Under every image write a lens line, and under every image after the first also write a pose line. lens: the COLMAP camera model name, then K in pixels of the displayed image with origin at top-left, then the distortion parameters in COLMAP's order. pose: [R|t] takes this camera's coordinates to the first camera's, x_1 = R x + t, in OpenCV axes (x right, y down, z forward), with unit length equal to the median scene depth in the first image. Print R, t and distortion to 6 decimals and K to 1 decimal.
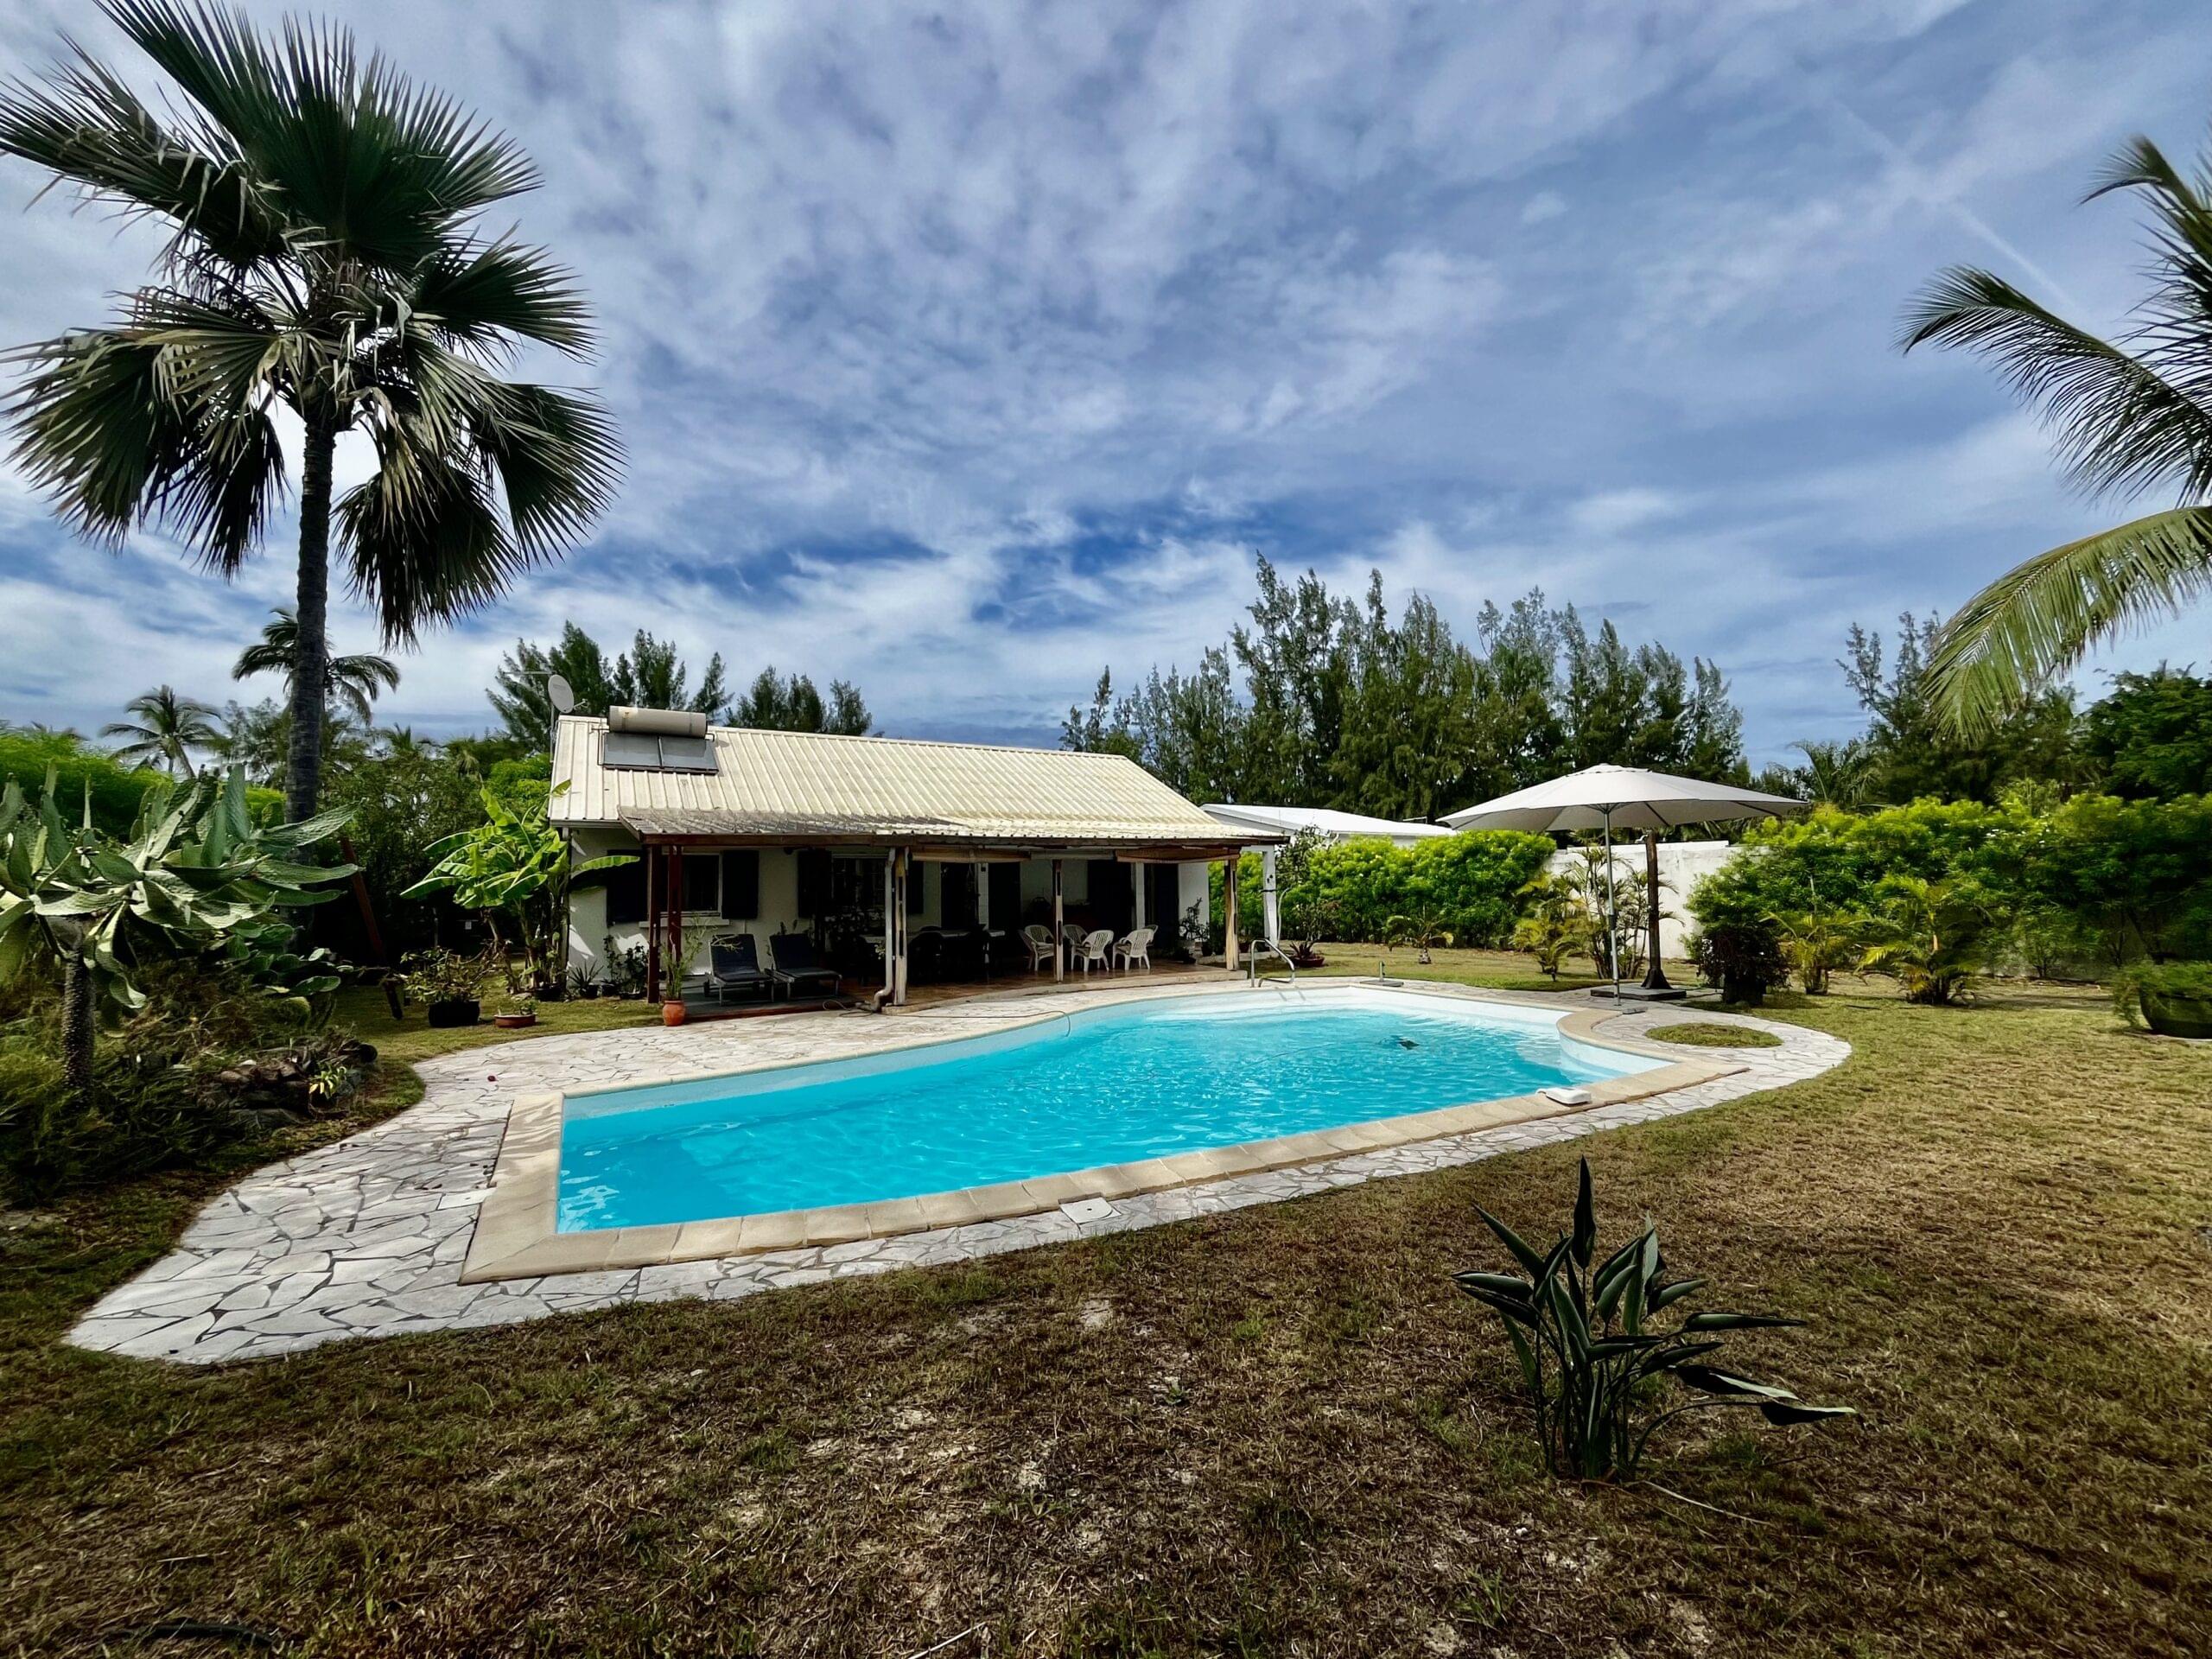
lens RADIAL K [[898.0, 0, 1104.3], [0, 898.0, 827.2], [0, 0, 1]] dist [-0.006931, 0.001250]
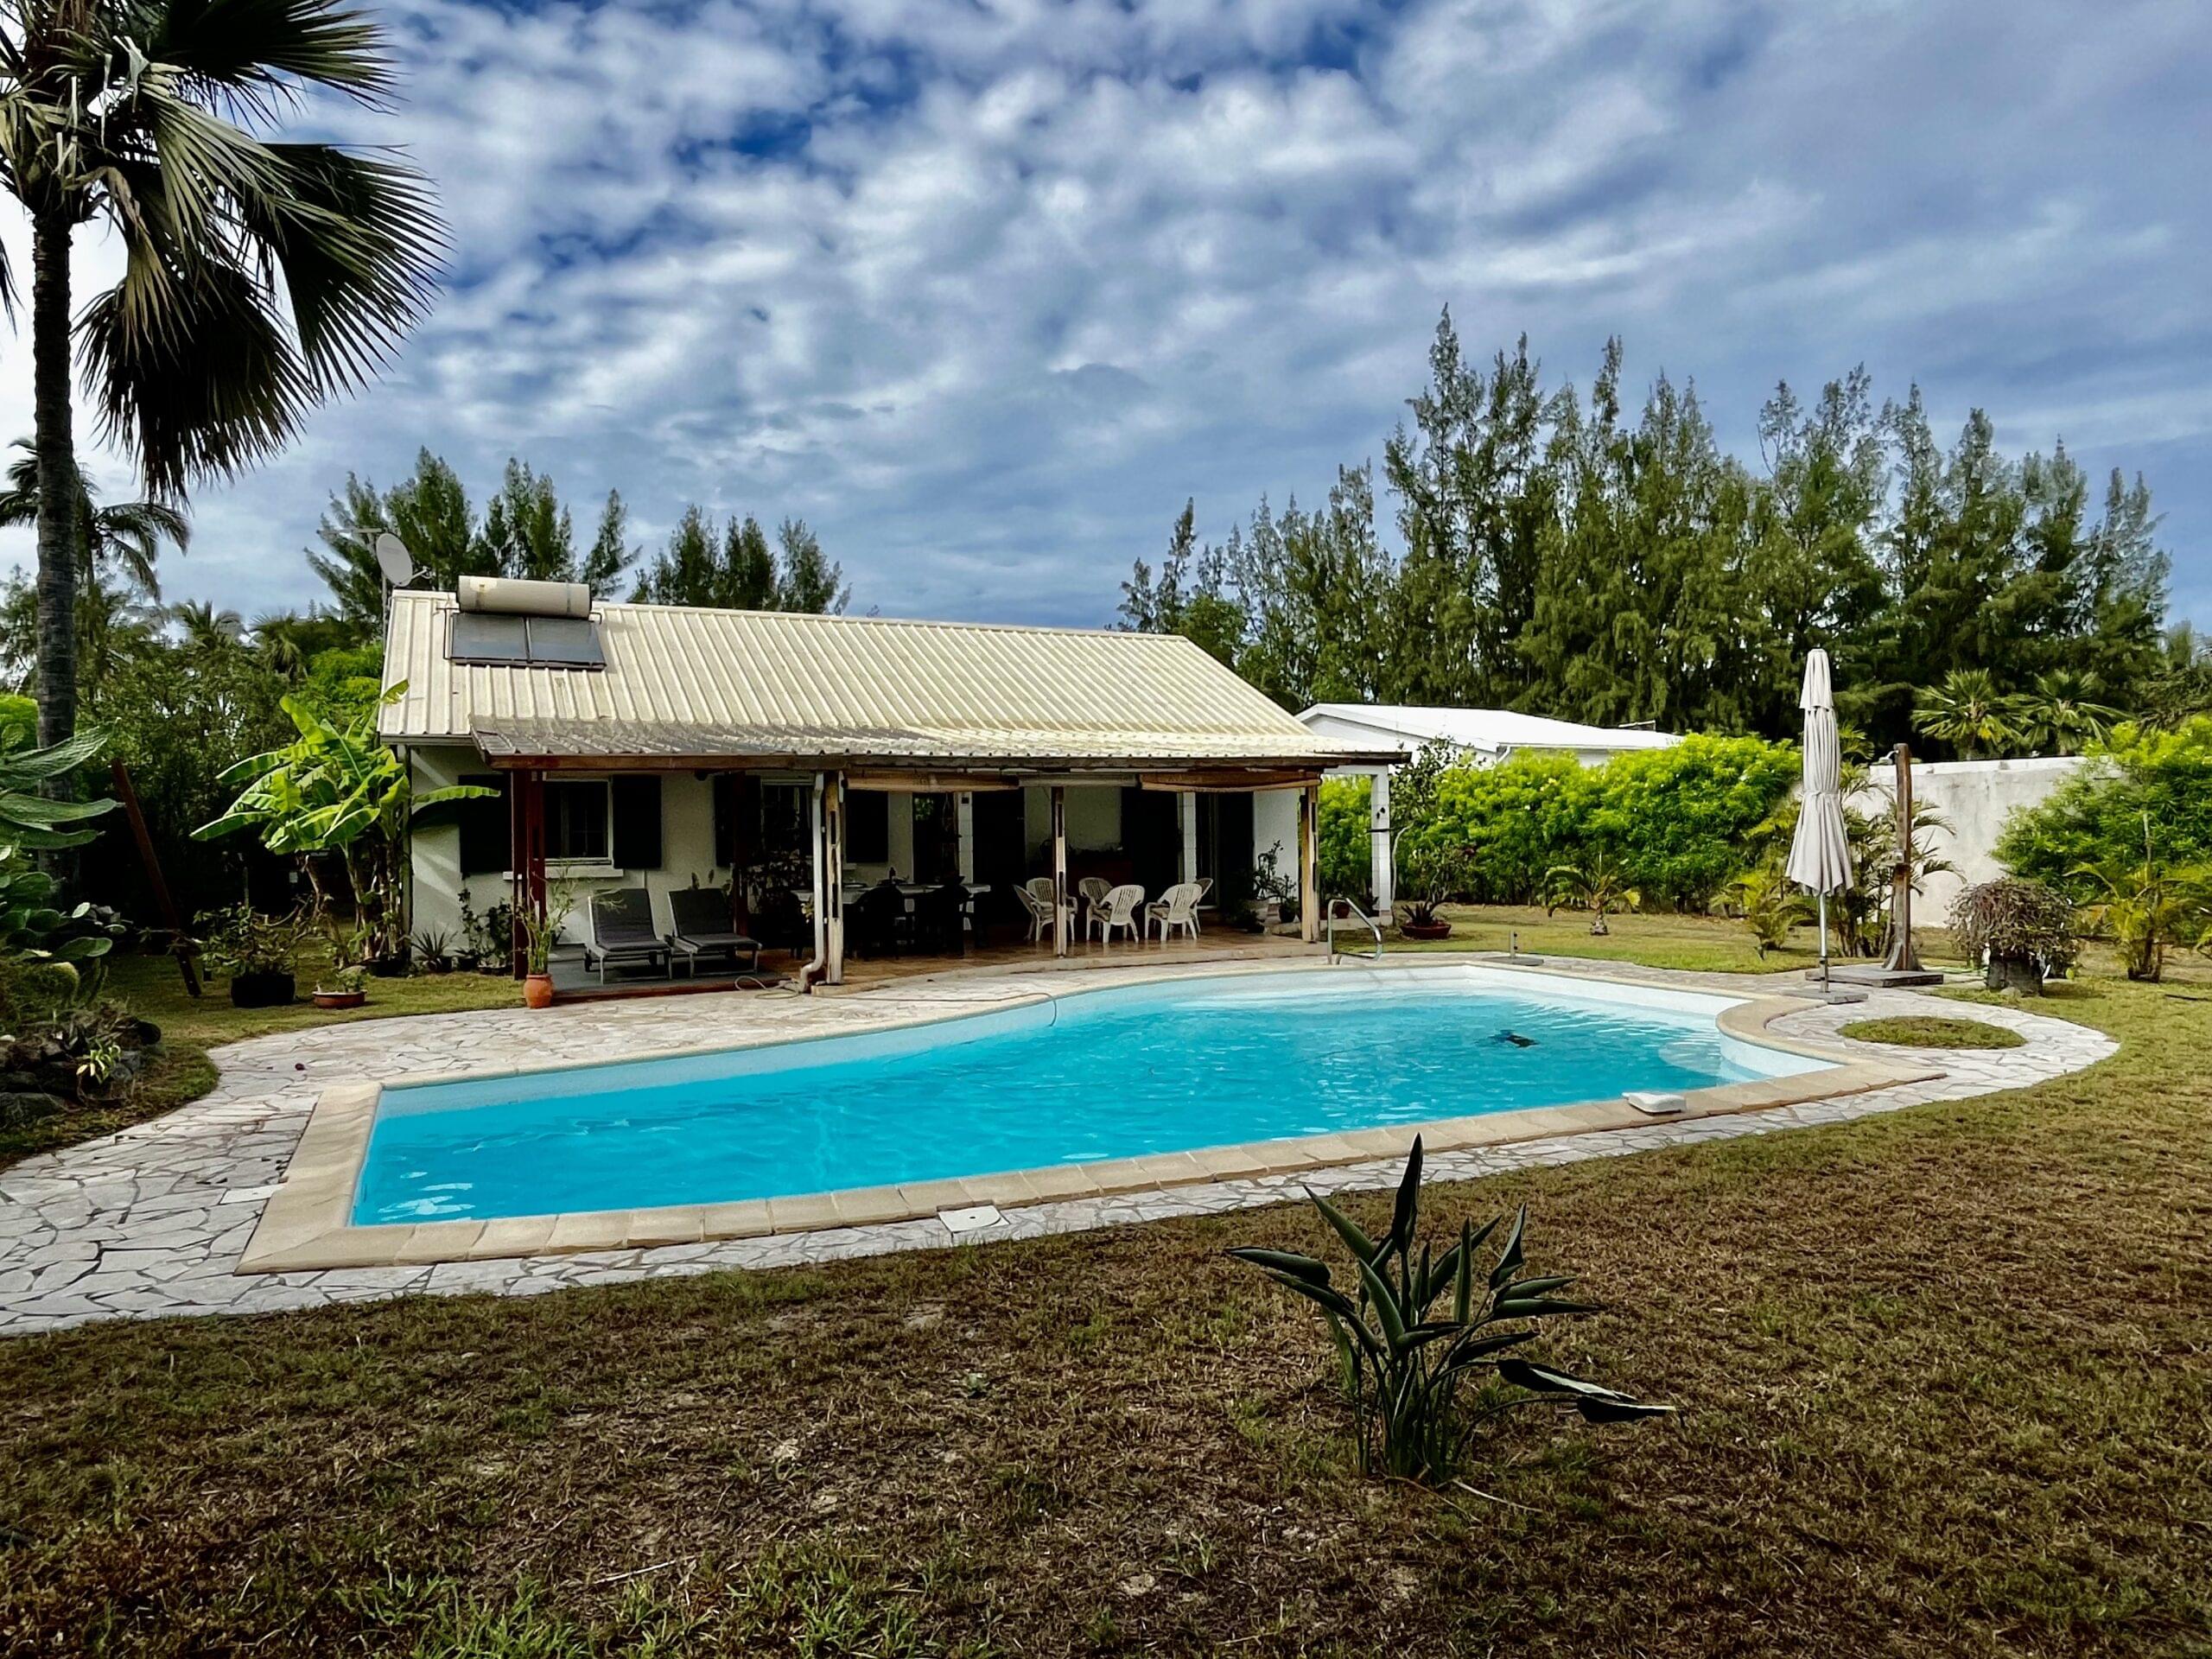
lens RADIAL K [[1312.5, 0, 1103.9], [0, 1312.5, 832.4], [0, 0, 1]] dist [-0.006907, 0.000456]
pose [[0.997786, 0.000420, -0.066507, 0.087208], [0.004405, 0.997367, 0.072379, -0.006420], [0.066362, -0.072512, 0.995157, -0.078307]]
